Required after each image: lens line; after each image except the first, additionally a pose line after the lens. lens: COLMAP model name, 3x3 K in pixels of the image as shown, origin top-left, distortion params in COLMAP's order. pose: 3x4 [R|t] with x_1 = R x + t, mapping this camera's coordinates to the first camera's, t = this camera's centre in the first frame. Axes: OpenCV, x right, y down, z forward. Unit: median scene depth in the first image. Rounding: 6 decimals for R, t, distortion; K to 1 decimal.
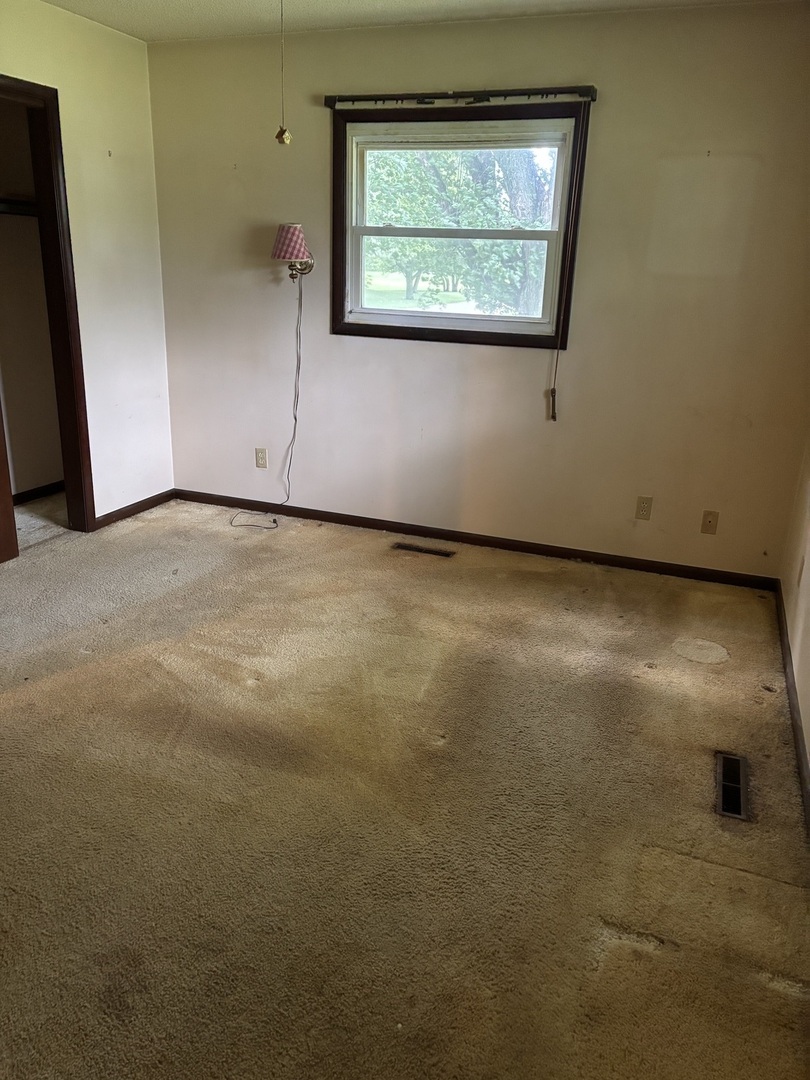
lens RADIAL K [[818.1, 0, 405.0], [0, 818.1, 540.0], [0, 0, 1]] dist [0.111836, -0.114829]
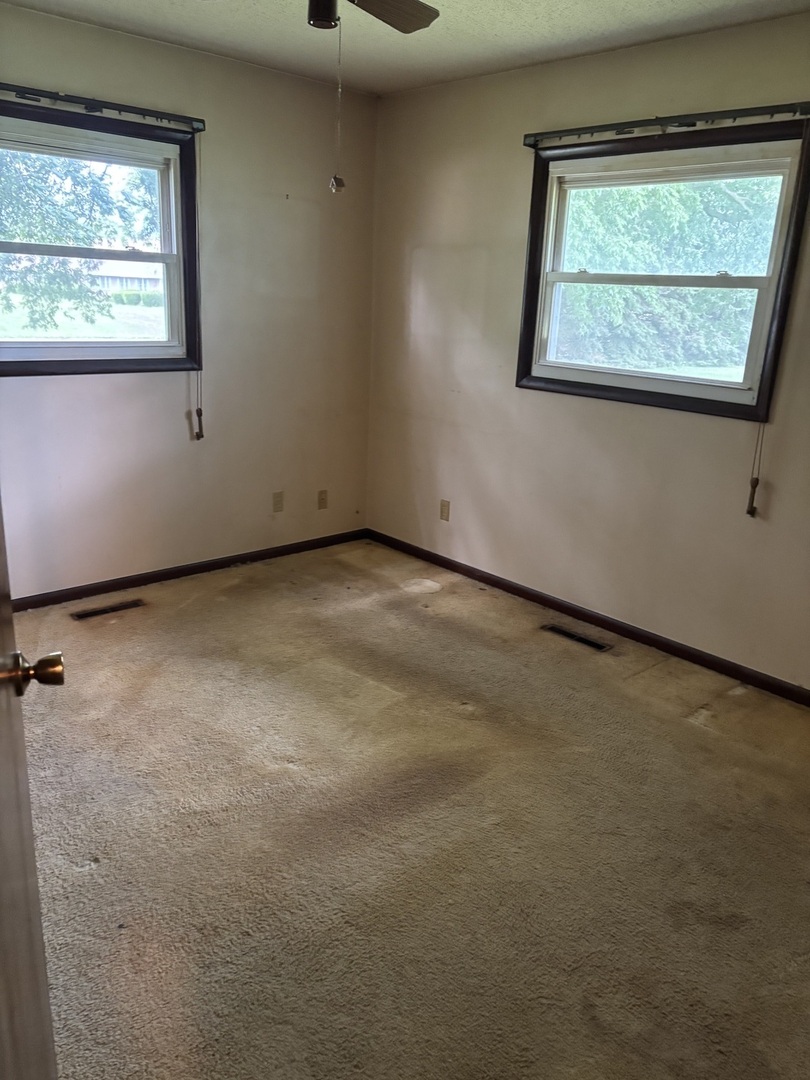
lens RADIAL K [[812.0, 0, 397.9], [0, 812.0, 556.3], [0, 0, 1]] dist [0.059511, -0.060372]
pose [[0.445941, -0.293381, 0.845614, -0.663028], [0.260233, 0.946440, 0.191126, -0.151204], [-0.856397, 0.134826, 0.498404, 0.336836]]
